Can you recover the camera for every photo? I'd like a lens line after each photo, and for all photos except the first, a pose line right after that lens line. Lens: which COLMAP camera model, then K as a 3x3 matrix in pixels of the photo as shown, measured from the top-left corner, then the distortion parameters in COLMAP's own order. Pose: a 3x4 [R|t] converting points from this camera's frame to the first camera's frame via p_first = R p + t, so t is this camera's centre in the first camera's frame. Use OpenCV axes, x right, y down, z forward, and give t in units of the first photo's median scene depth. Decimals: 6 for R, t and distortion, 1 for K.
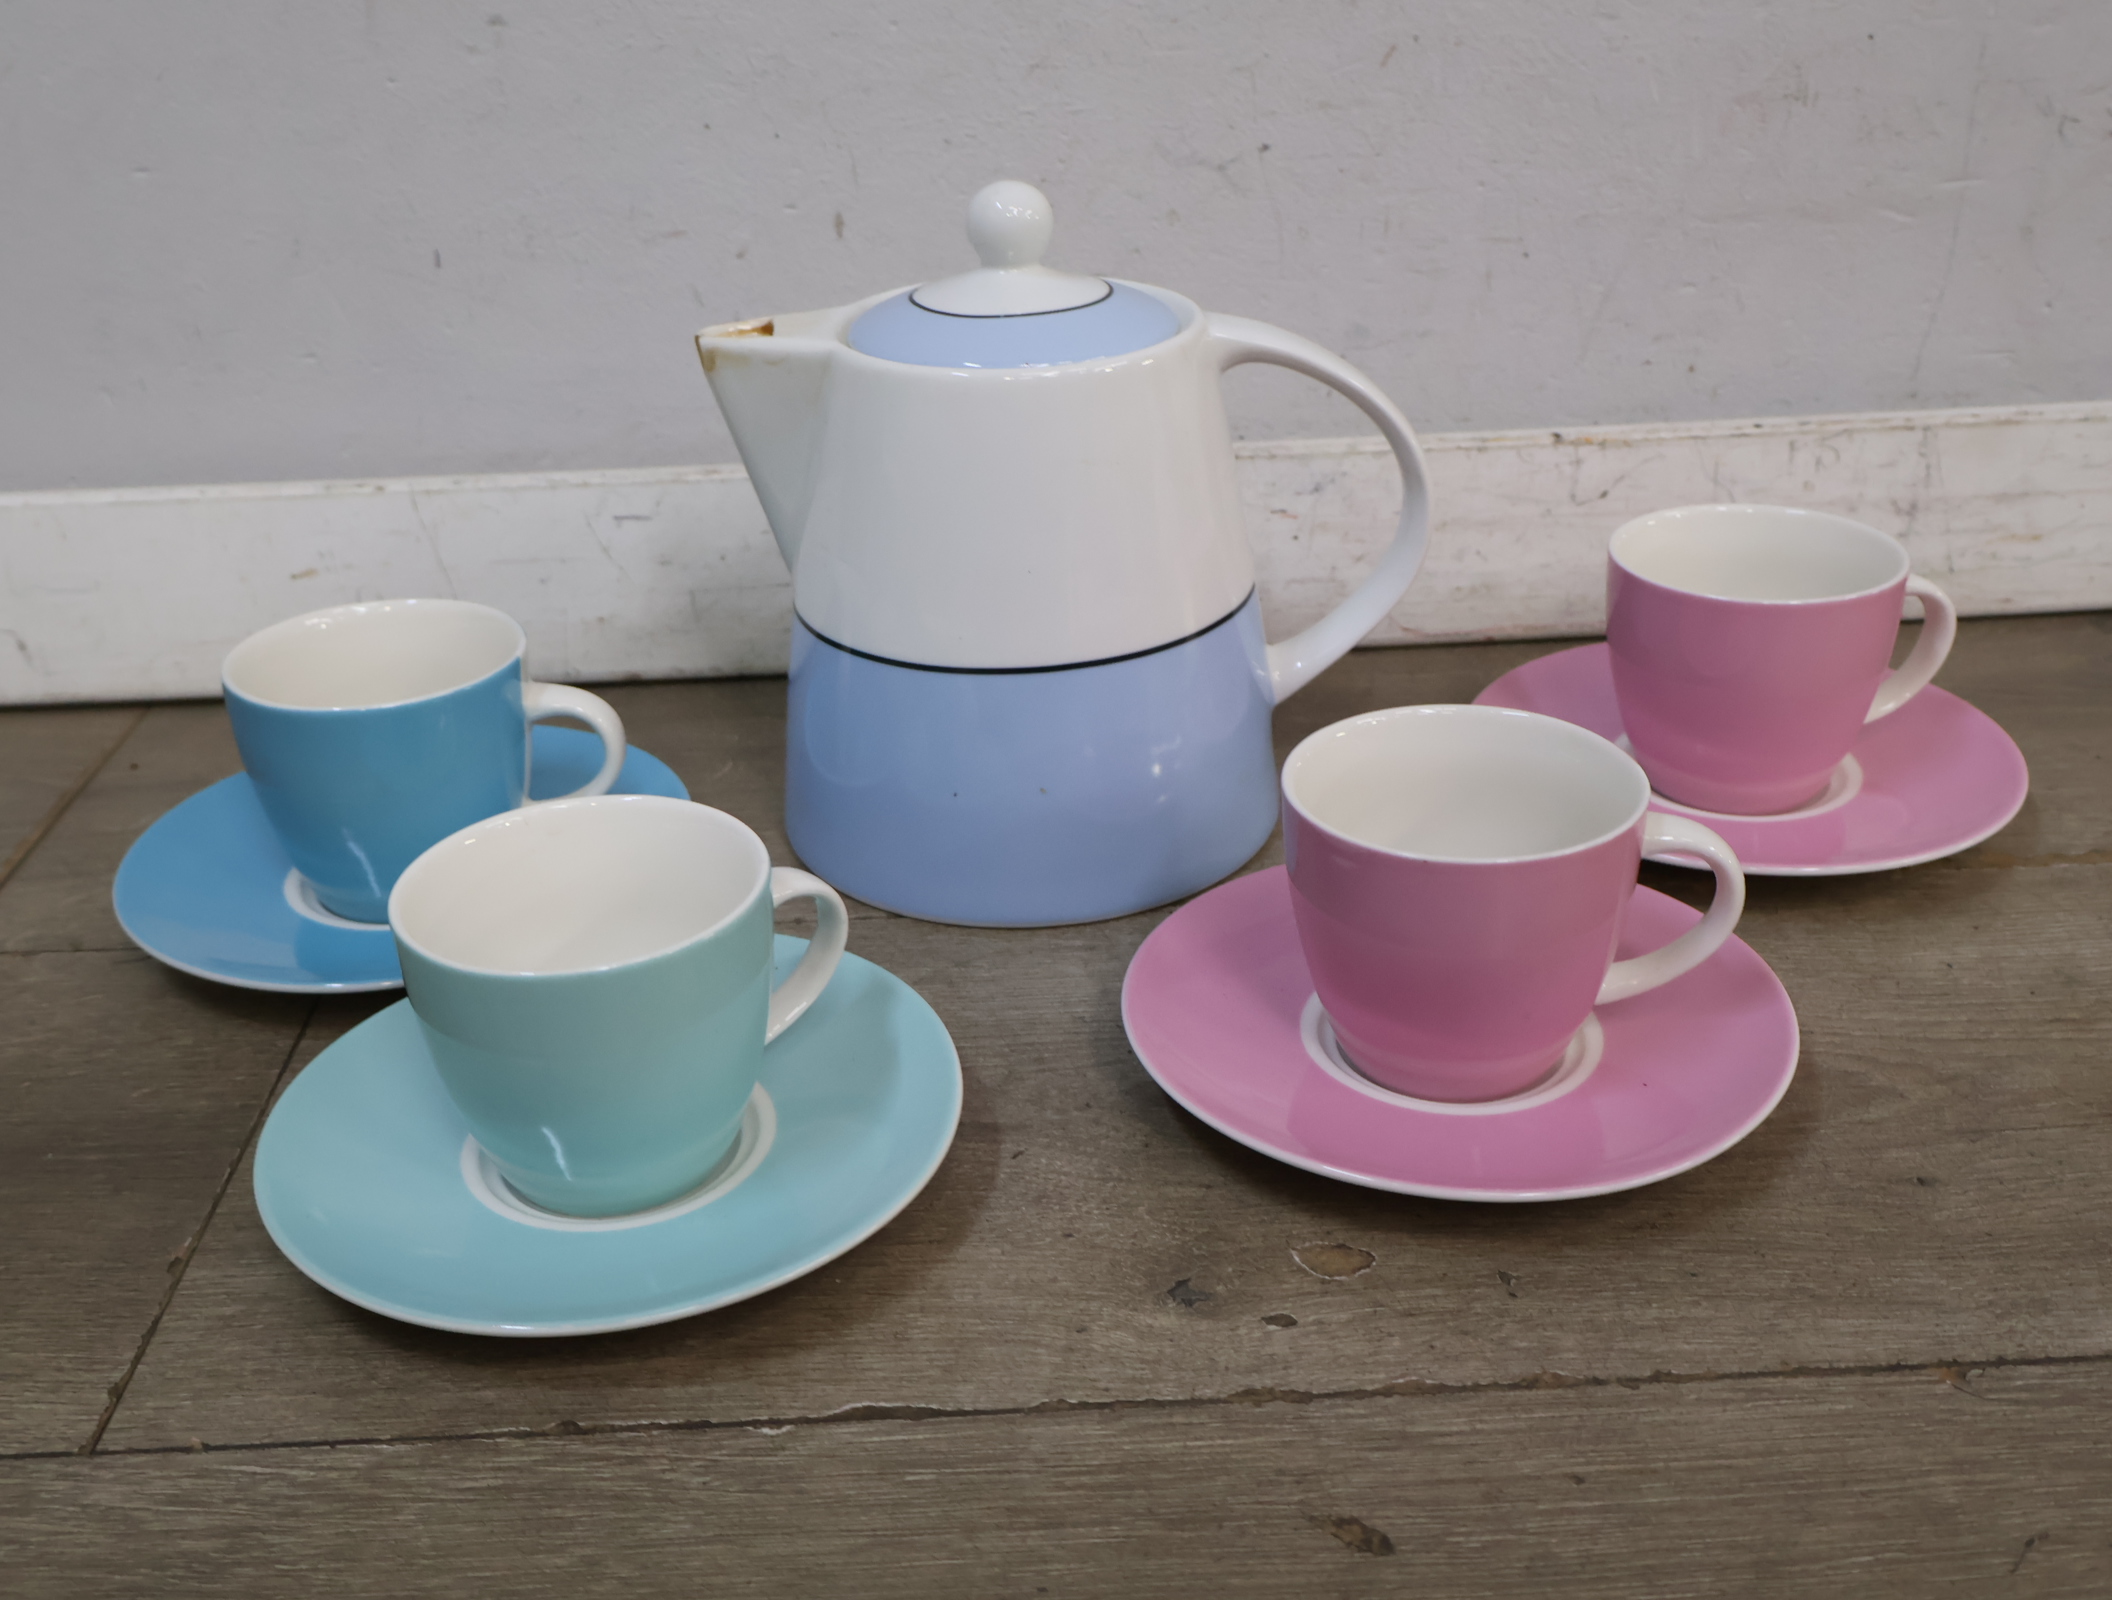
lens RADIAL K [[2312.6, 0, 1041.7], [0, 2312.6, 800.7], [0, 0, 1]] dist [0.014747, 0.016339]
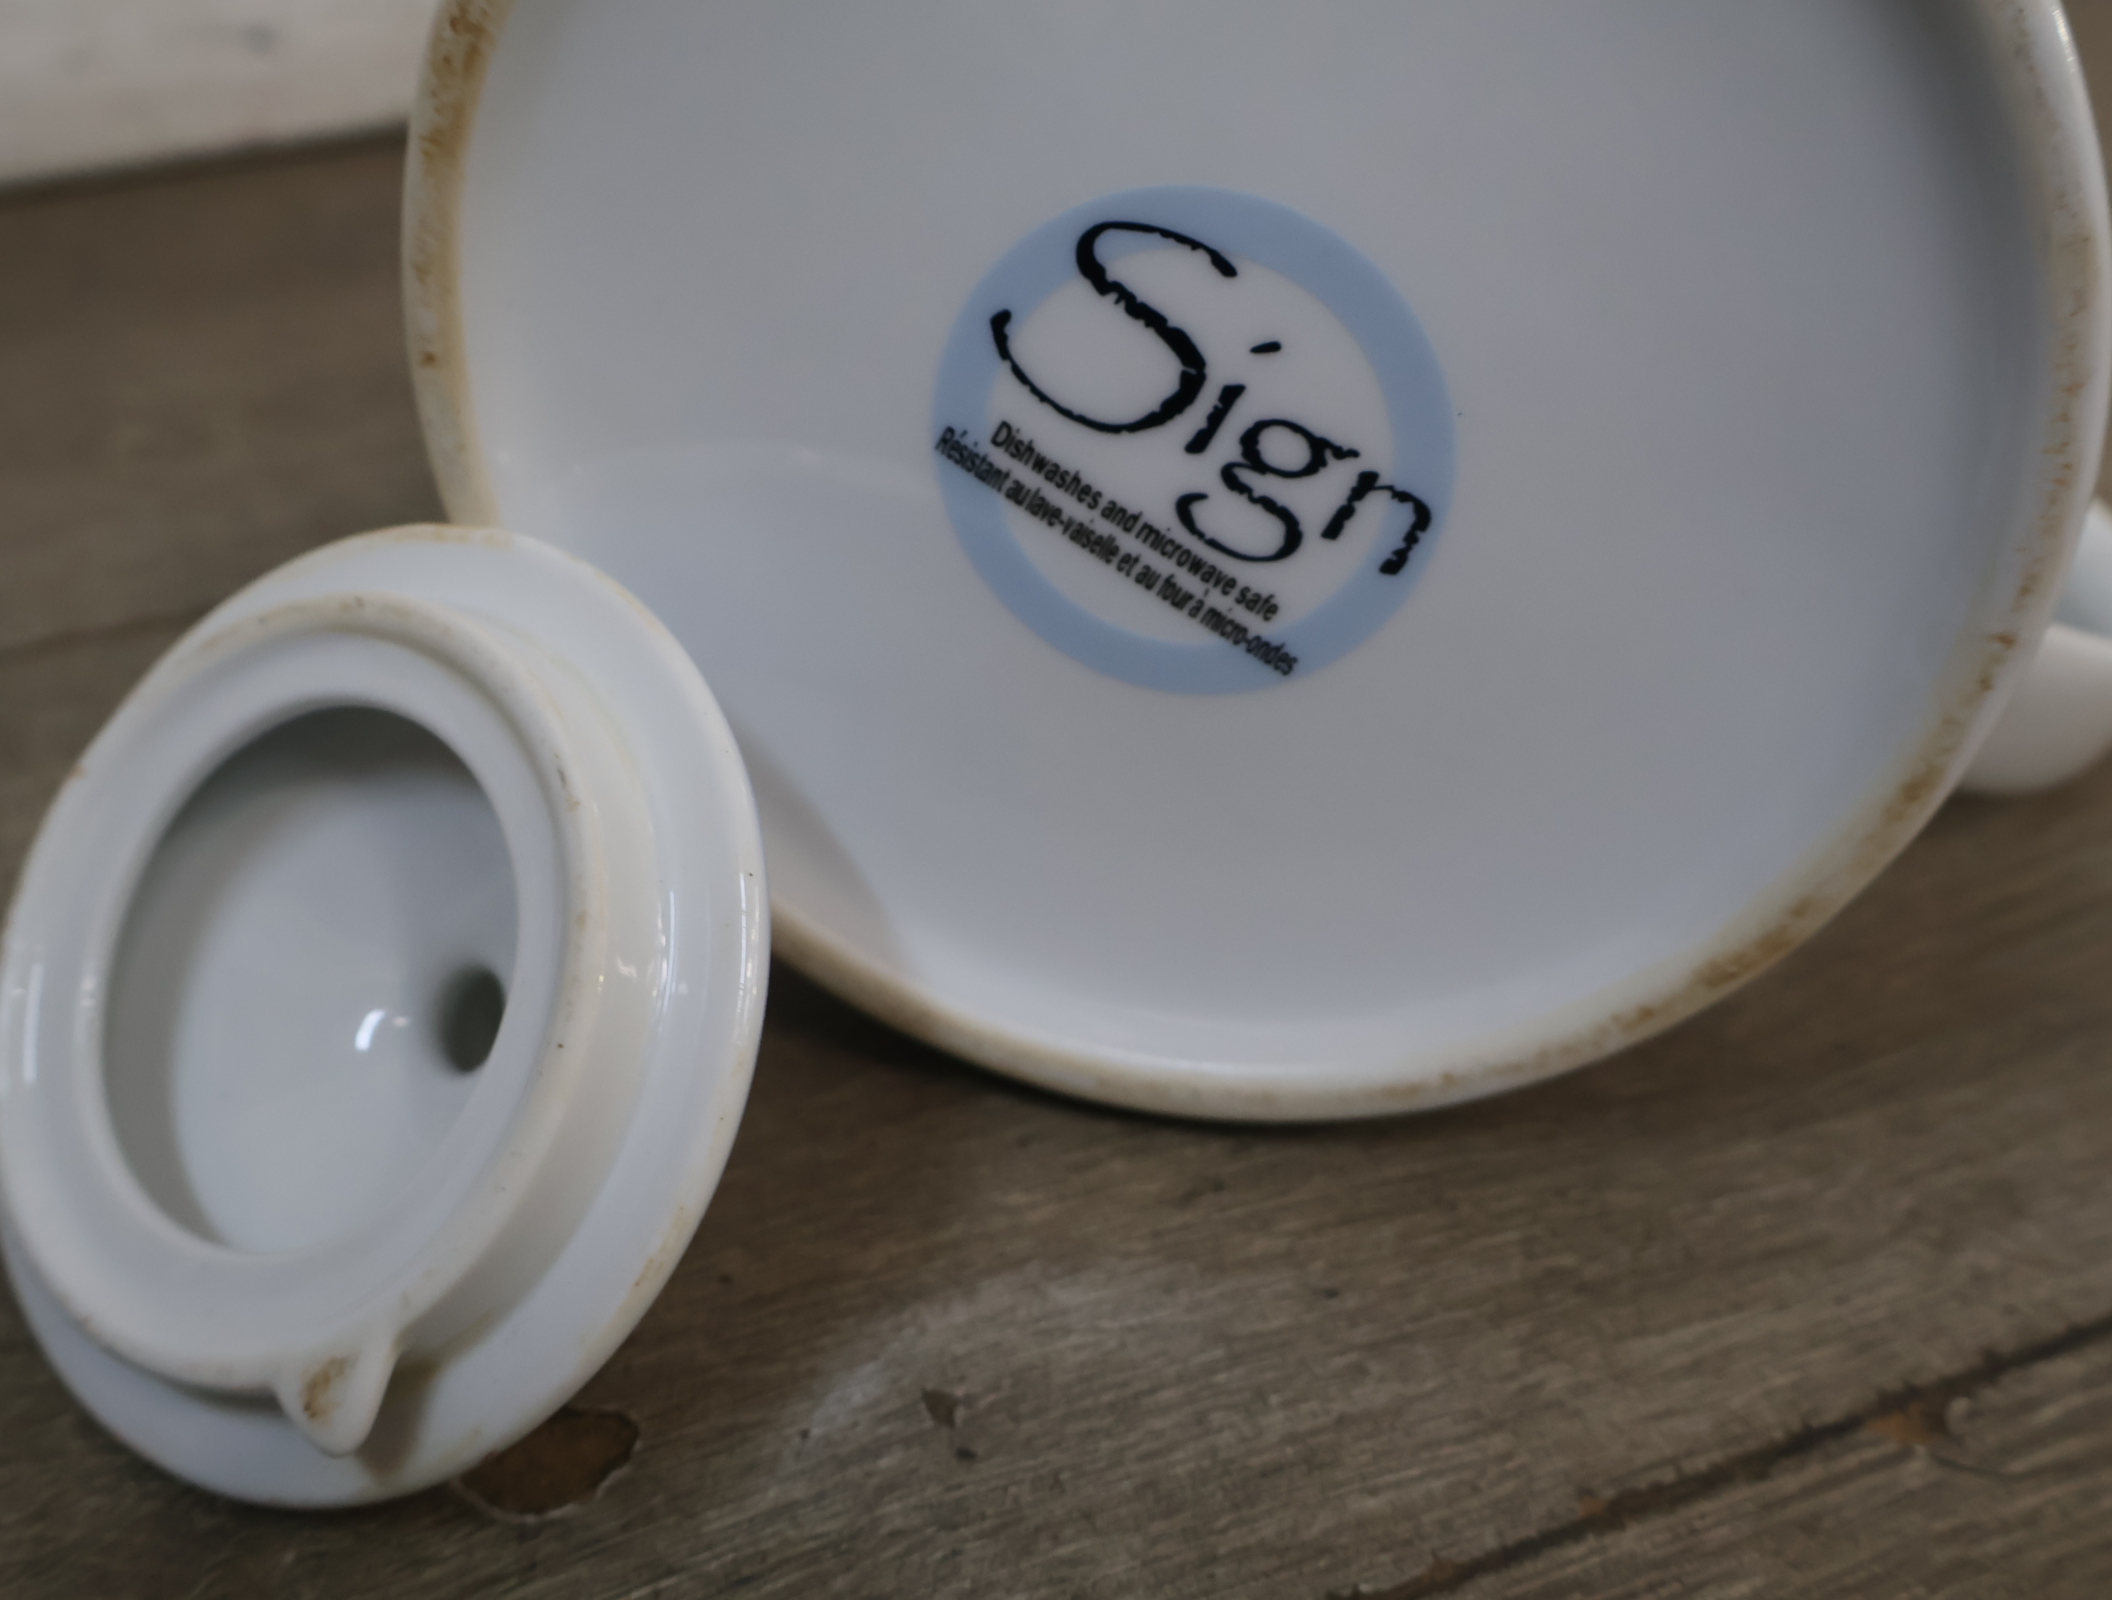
lens RADIAL K [[2288.8, 0, 1054.2], [0, 2288.8, 848.3], [0, 0, 1]] dist [0.018732, -0.004266]
pose [[0.937042, -0.200121, 0.286188, 0.123402], [0.141683, 0.966898, 0.212214, 0.016817], [-0.319183, -0.158306, 0.934378, 0.634923]]
